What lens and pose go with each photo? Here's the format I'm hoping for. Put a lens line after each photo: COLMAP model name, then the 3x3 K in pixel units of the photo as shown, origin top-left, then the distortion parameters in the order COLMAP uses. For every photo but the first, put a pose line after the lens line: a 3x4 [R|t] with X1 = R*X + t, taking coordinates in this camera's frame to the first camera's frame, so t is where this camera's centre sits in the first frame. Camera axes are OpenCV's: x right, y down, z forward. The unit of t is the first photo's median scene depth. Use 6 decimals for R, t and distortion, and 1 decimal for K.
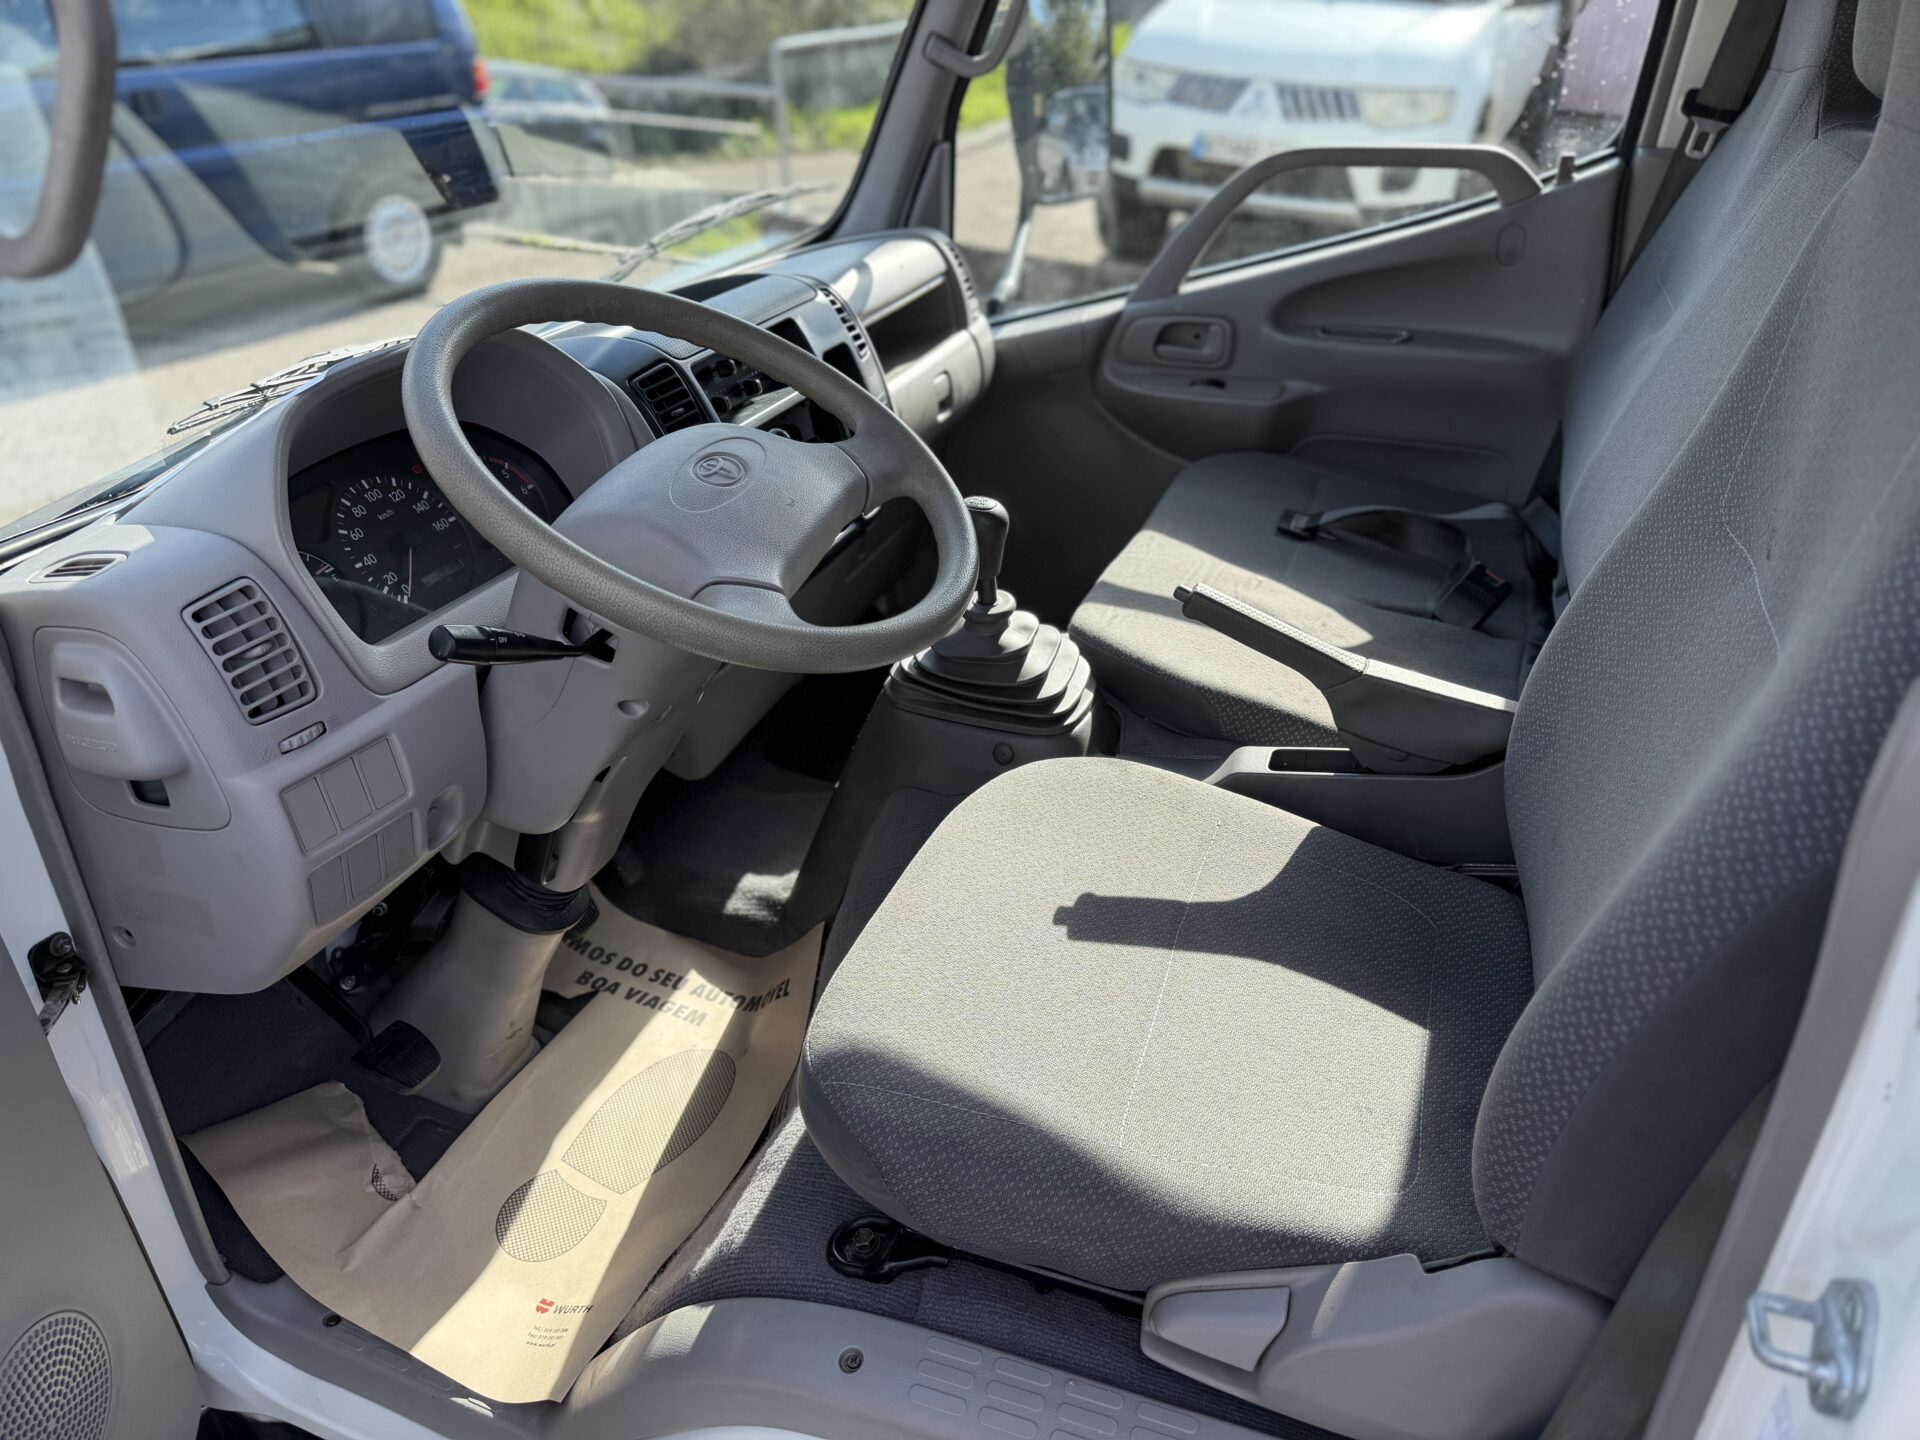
lens RADIAL K [[1333.2, 0, 963.6], [0, 1333.2, 716.0], [0, 0, 1]] dist [-0.000014, -0.004278]
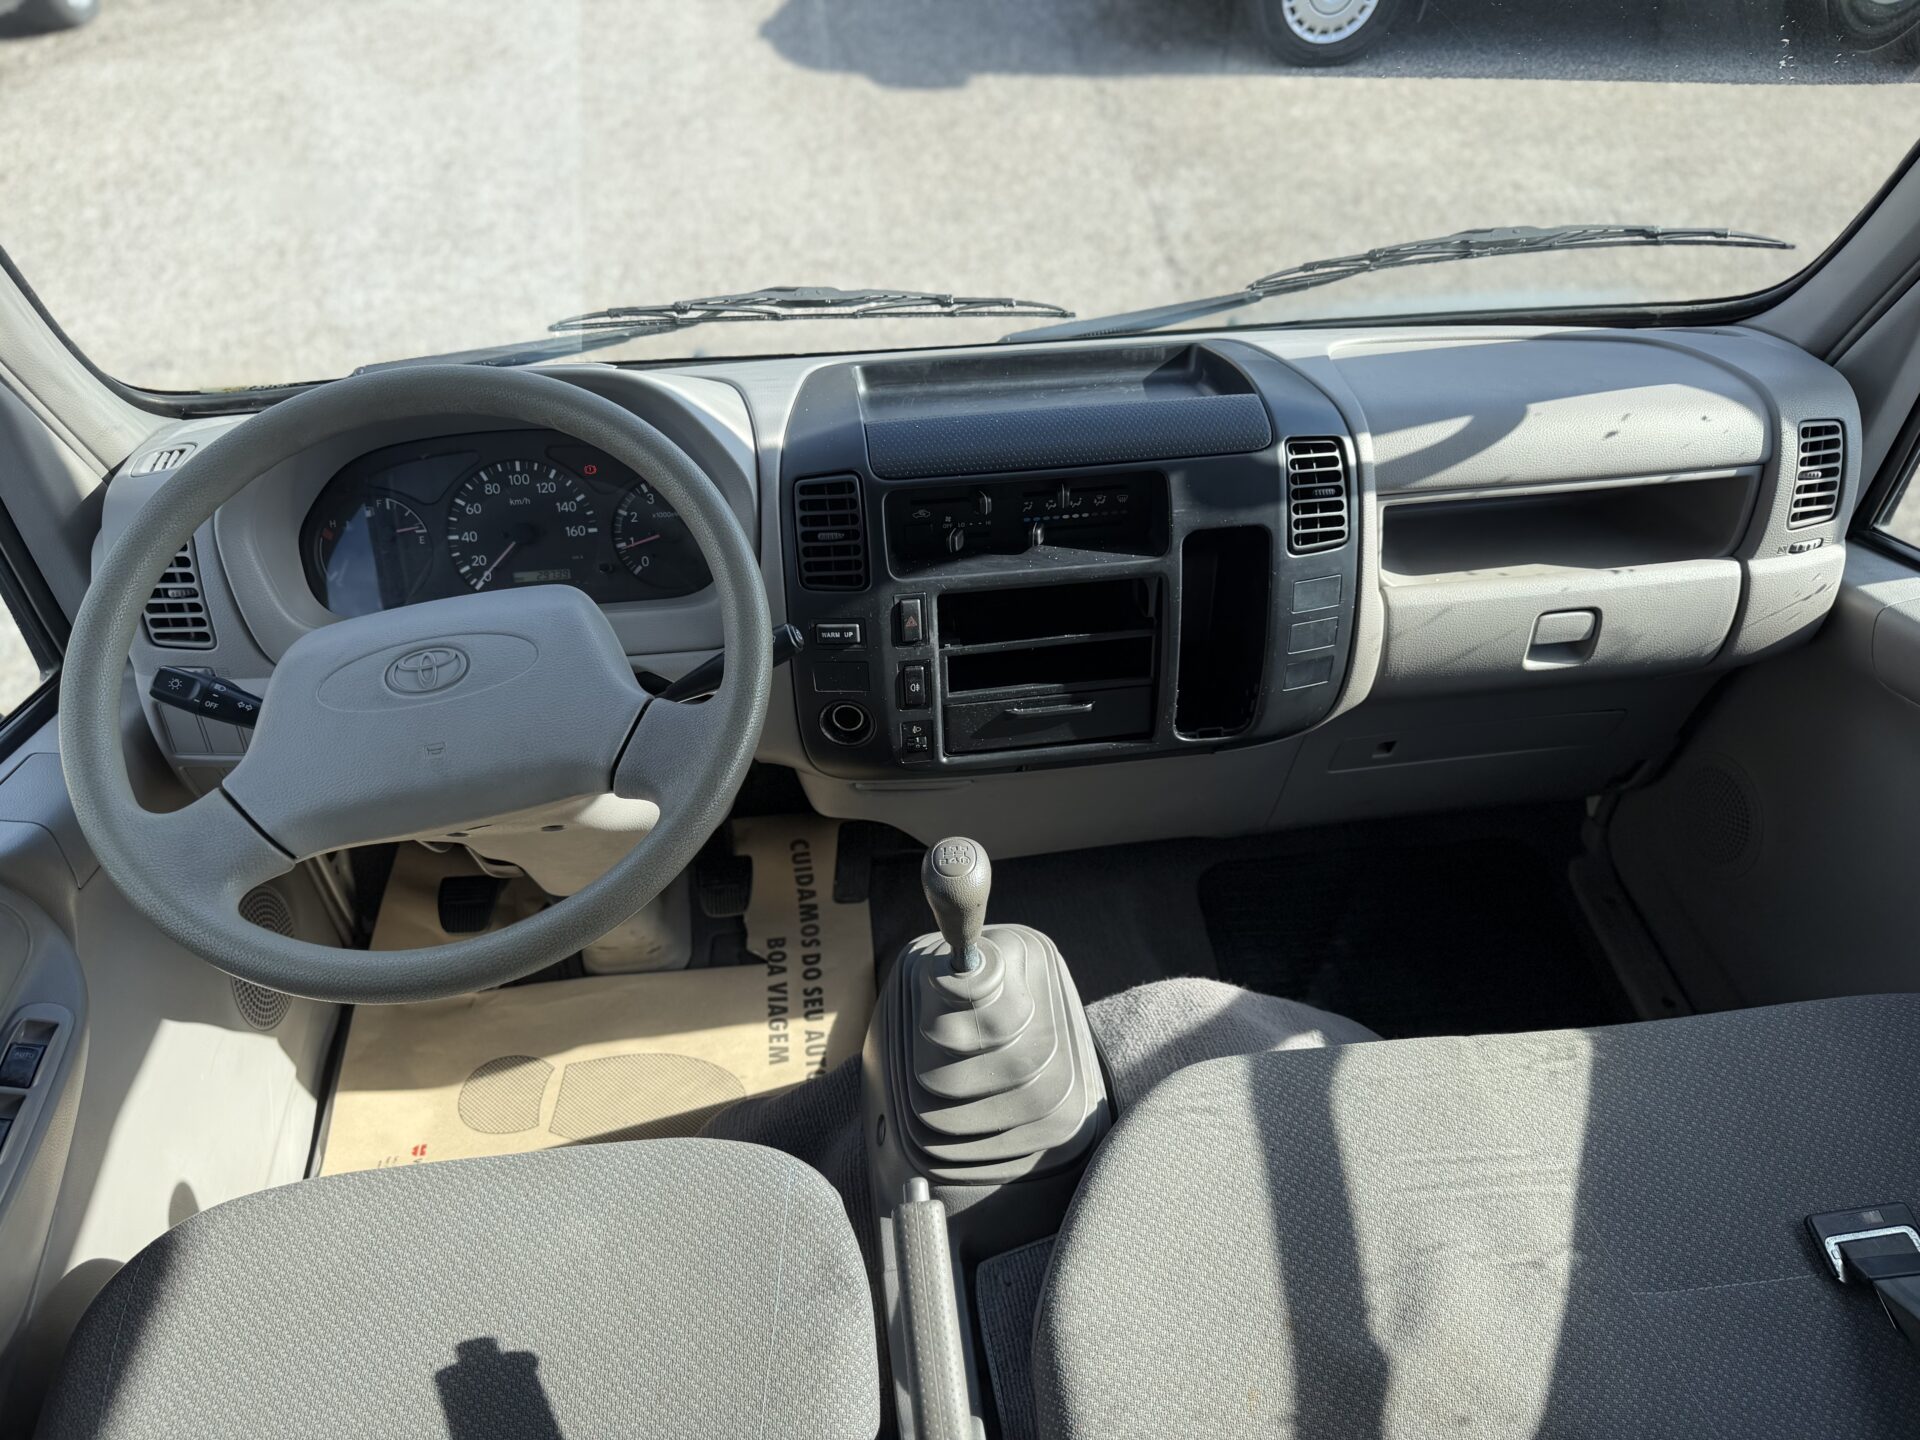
lens RADIAL K [[1333.2, 0, 963.6], [0, 1333.2, 716.0], [0, 0, 1]] dist [-0.000014, -0.004278]
pose [[0.468919, 0.585269, -0.661494, 0.356228], [-0.435409, 0.804790, 0.403401, -0.418037], [0.768462, 0.098858, 0.632213, 0.461334]]
